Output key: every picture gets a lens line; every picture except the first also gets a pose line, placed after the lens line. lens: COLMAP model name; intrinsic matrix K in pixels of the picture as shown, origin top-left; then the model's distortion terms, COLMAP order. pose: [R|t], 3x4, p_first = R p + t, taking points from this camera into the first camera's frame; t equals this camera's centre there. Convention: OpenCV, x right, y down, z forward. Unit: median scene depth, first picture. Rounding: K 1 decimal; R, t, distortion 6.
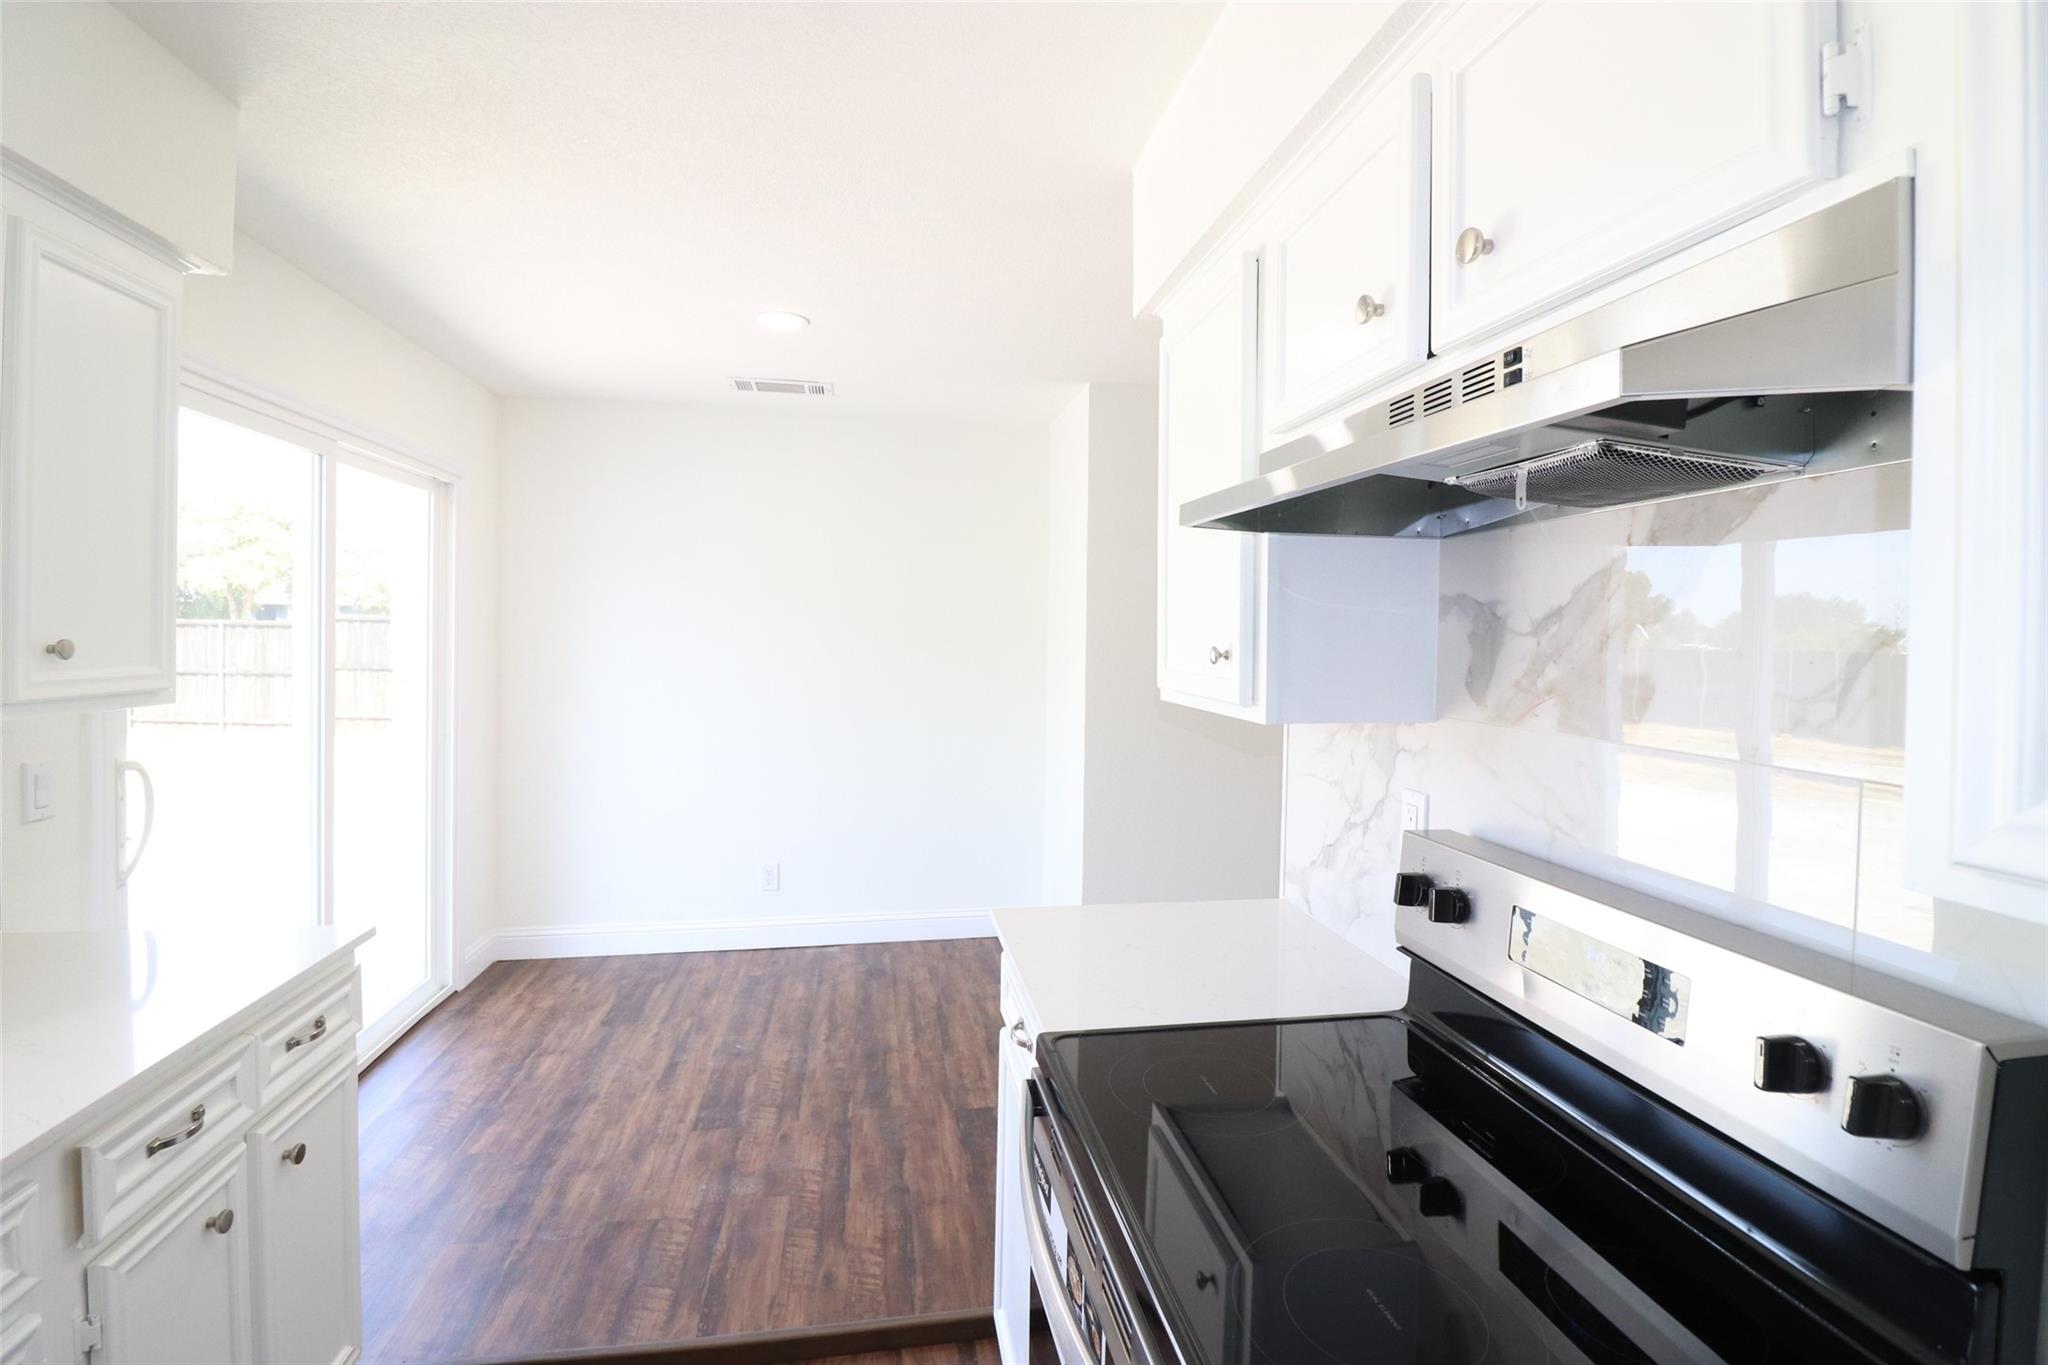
lens RADIAL K [[962.1, 0, 1038.1], [0, 962.1, 654.2], [0, 0, 1]] dist [-0.000104, -0.012019]
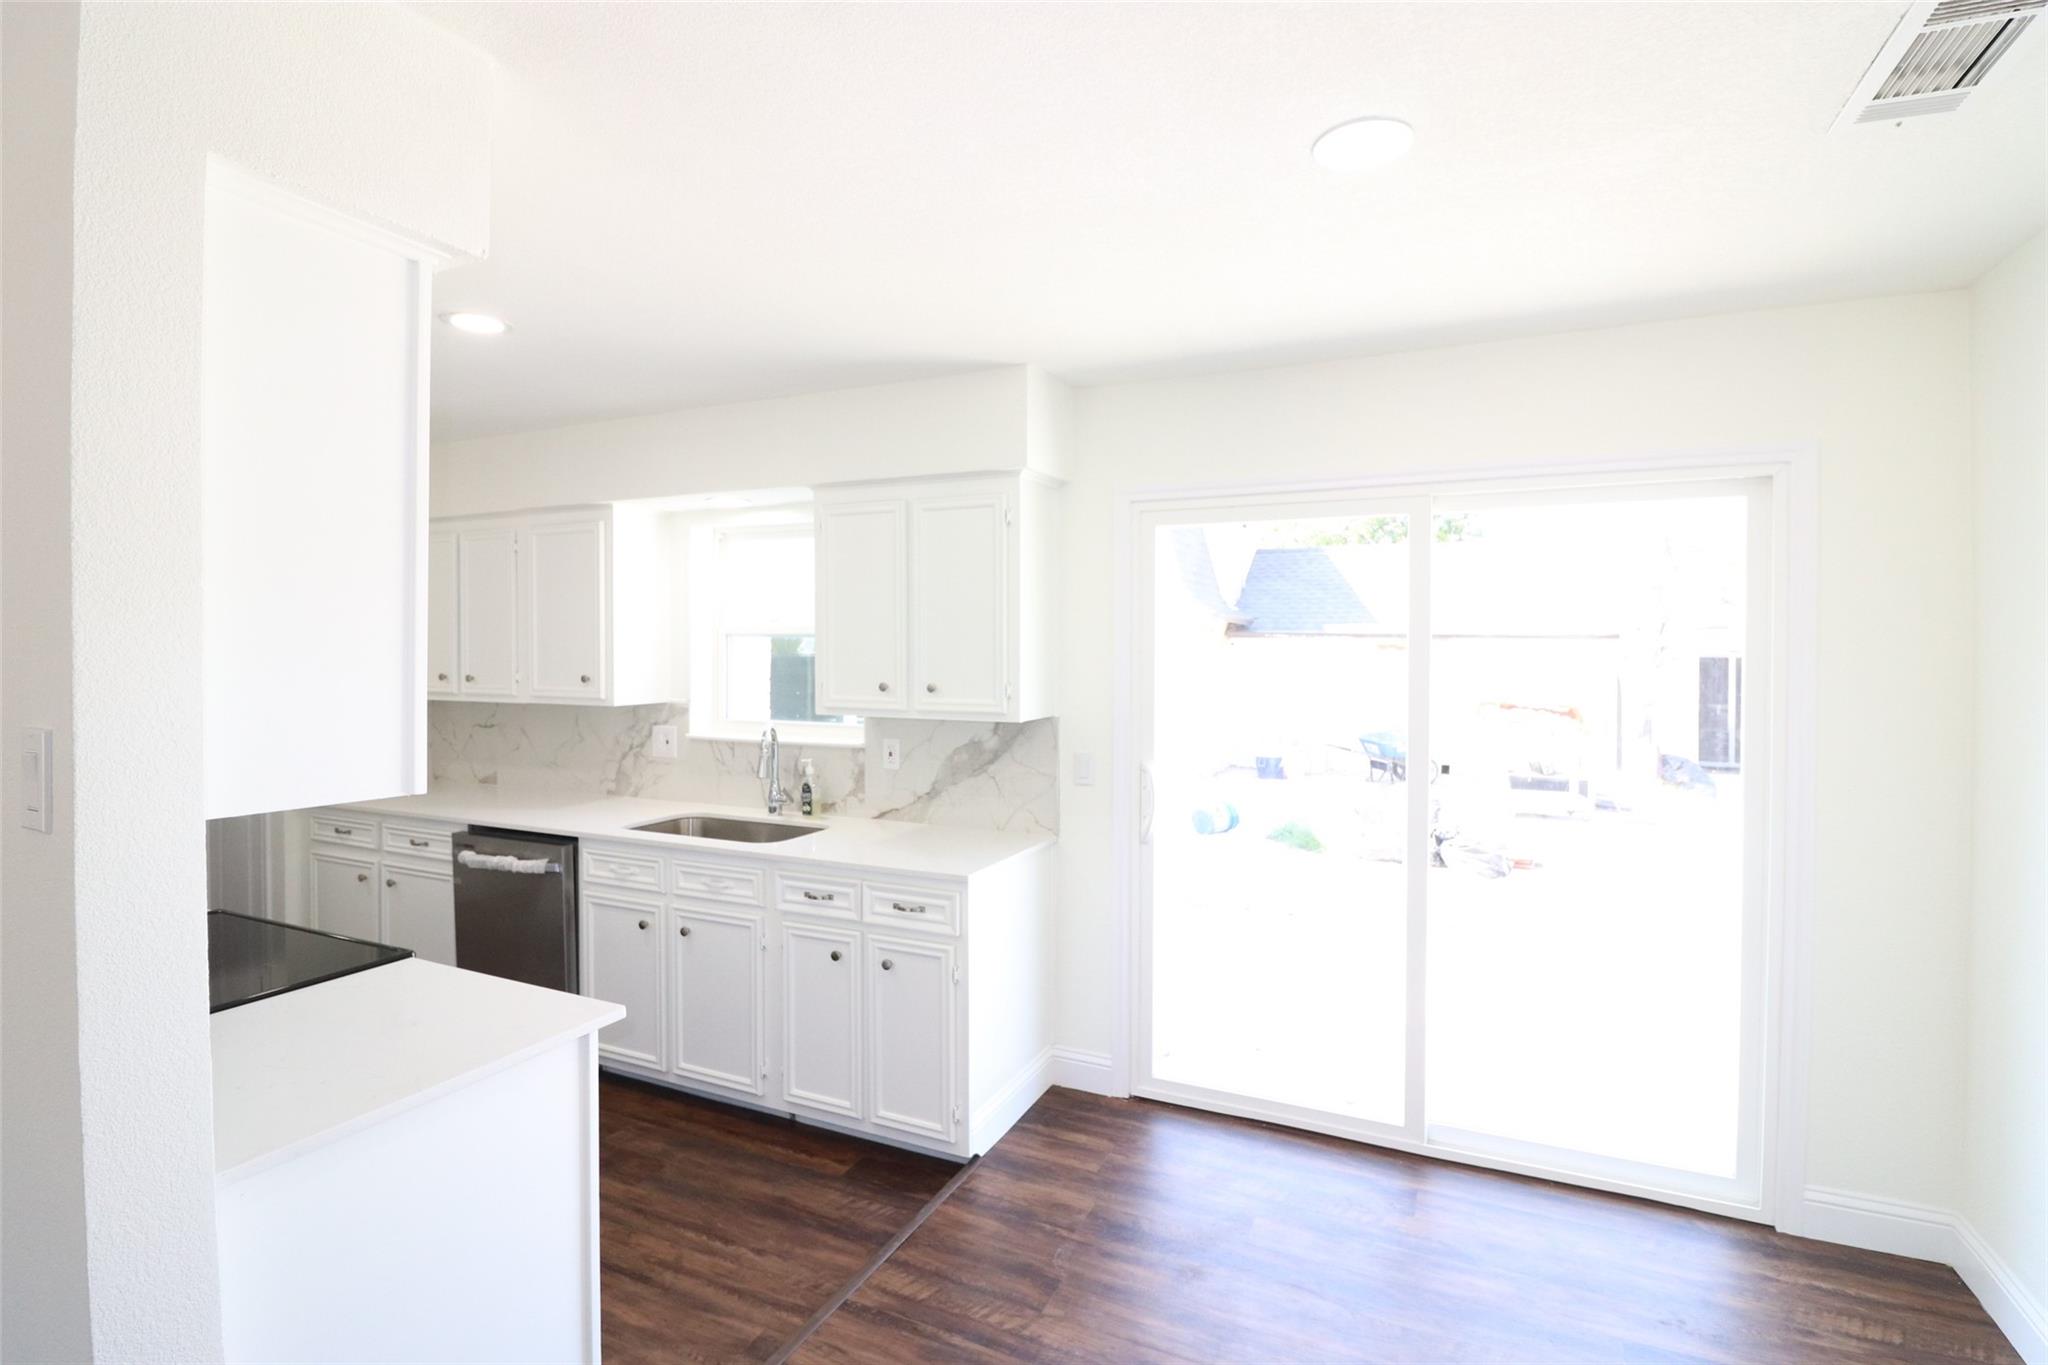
lens RADIAL K [[962.1, 0, 1038.1], [0, 962.1, 654.2], [0, 0, 1]] dist [-0.000104, -0.012019]
pose [[-0.577202, -0.010855, -0.816529, 0.410161], [-0.027750, 0.999595, 0.006328, -0.067003], [0.816130, 0.026311, -0.577270, 1.634045]]
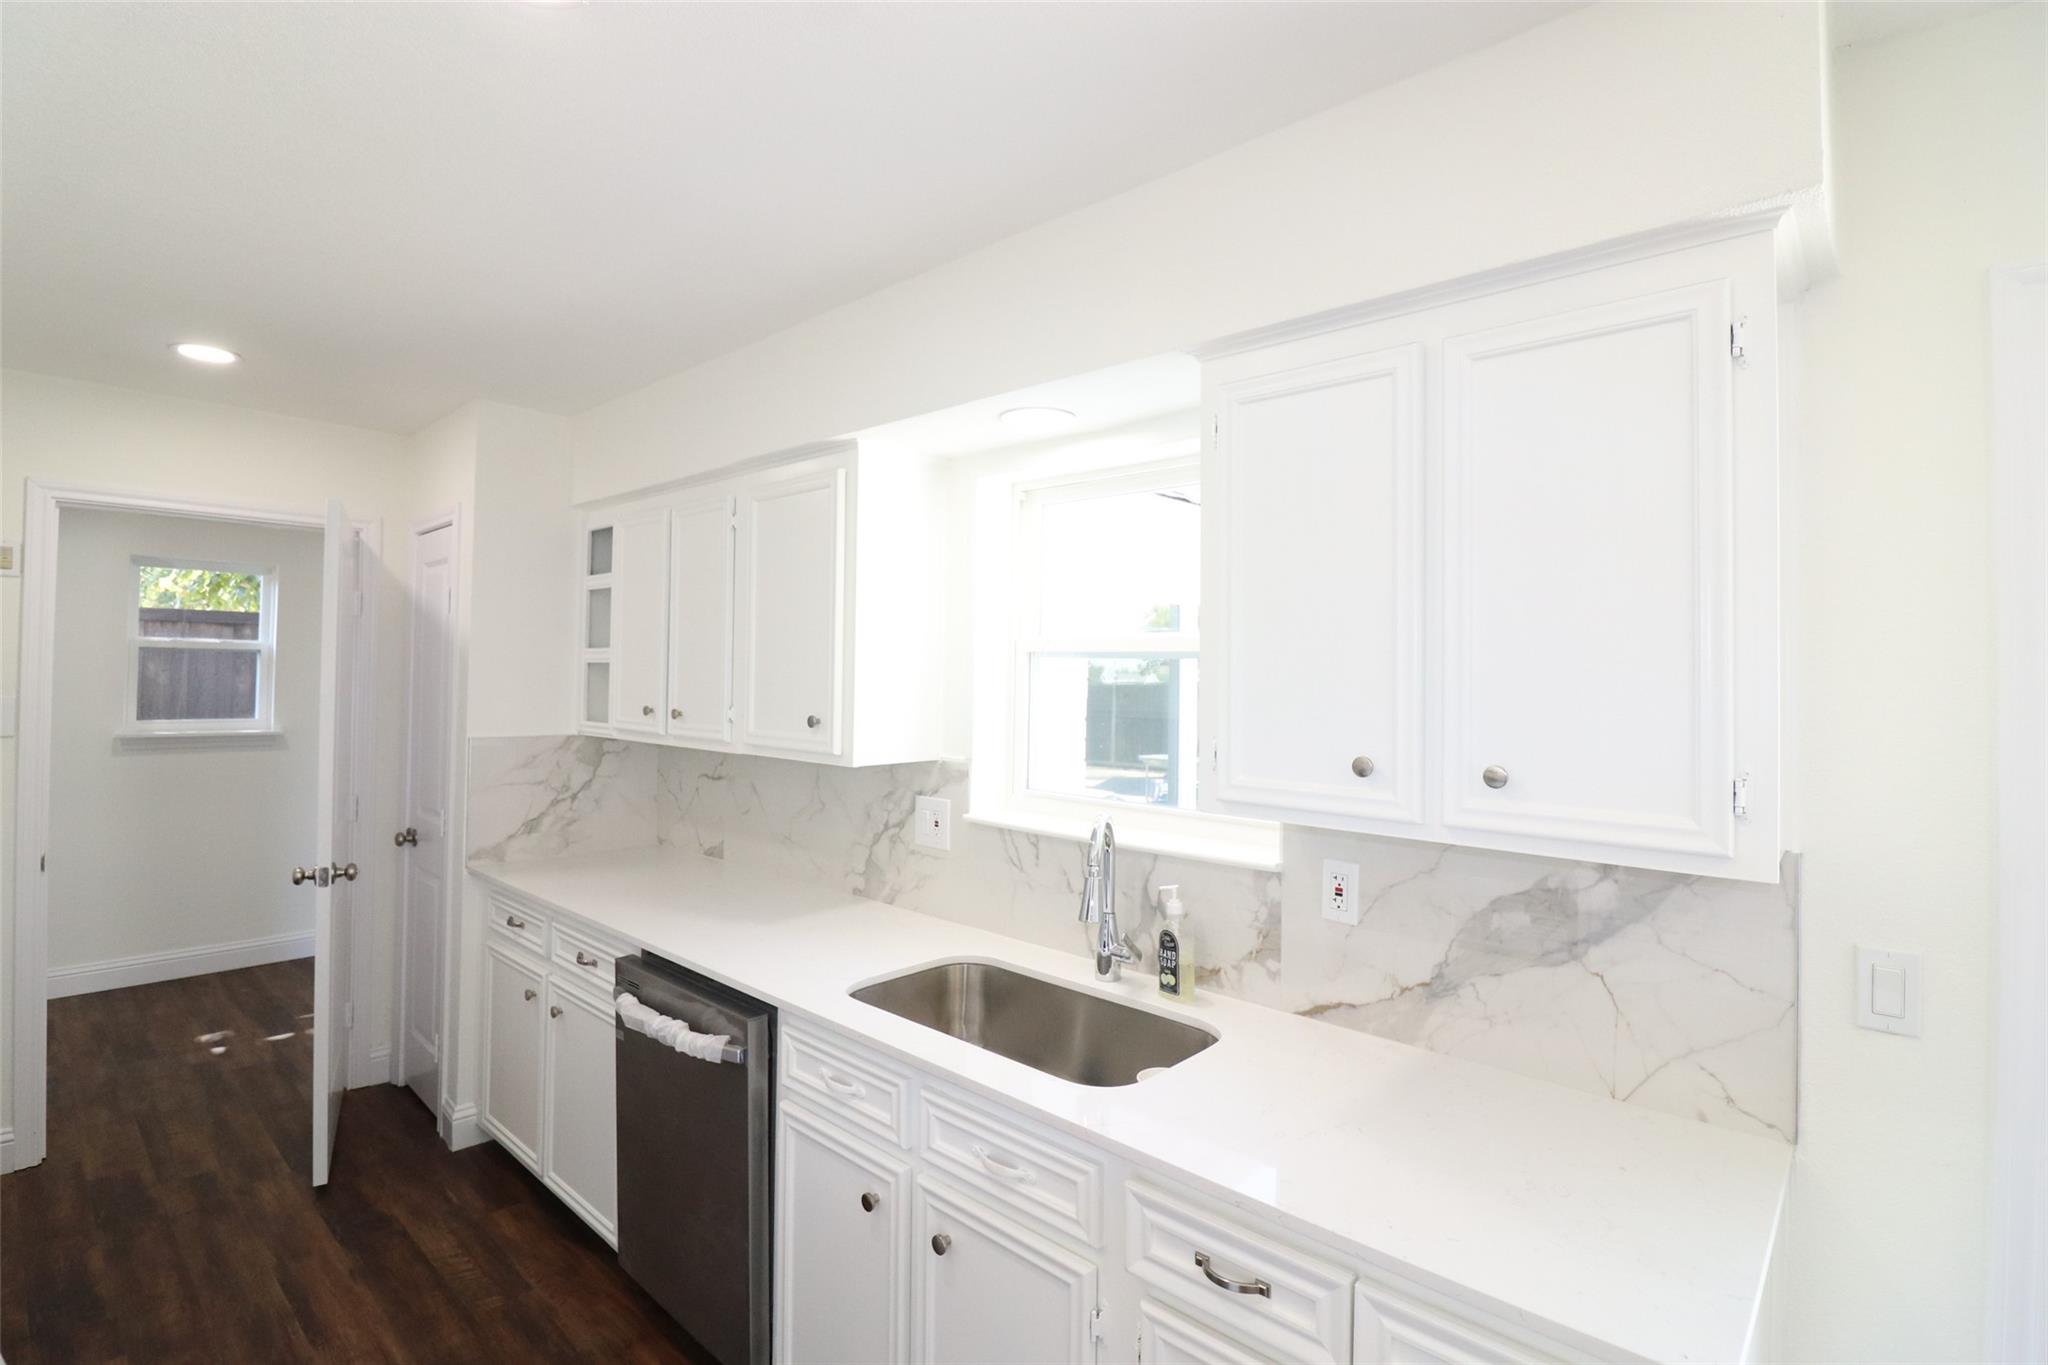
lens RADIAL K [[962.1, 0, 1038.1], [0, 962.1, 654.2], [0, 0, 1]] dist [-0.000104, -0.012019]
pose [[-0.794153, -0.038876, -0.606474, -0.084569], [-0.039137, 0.999152, -0.012799, -0.060751], [0.606457, 0.013571, -0.795000, 0.971035]]
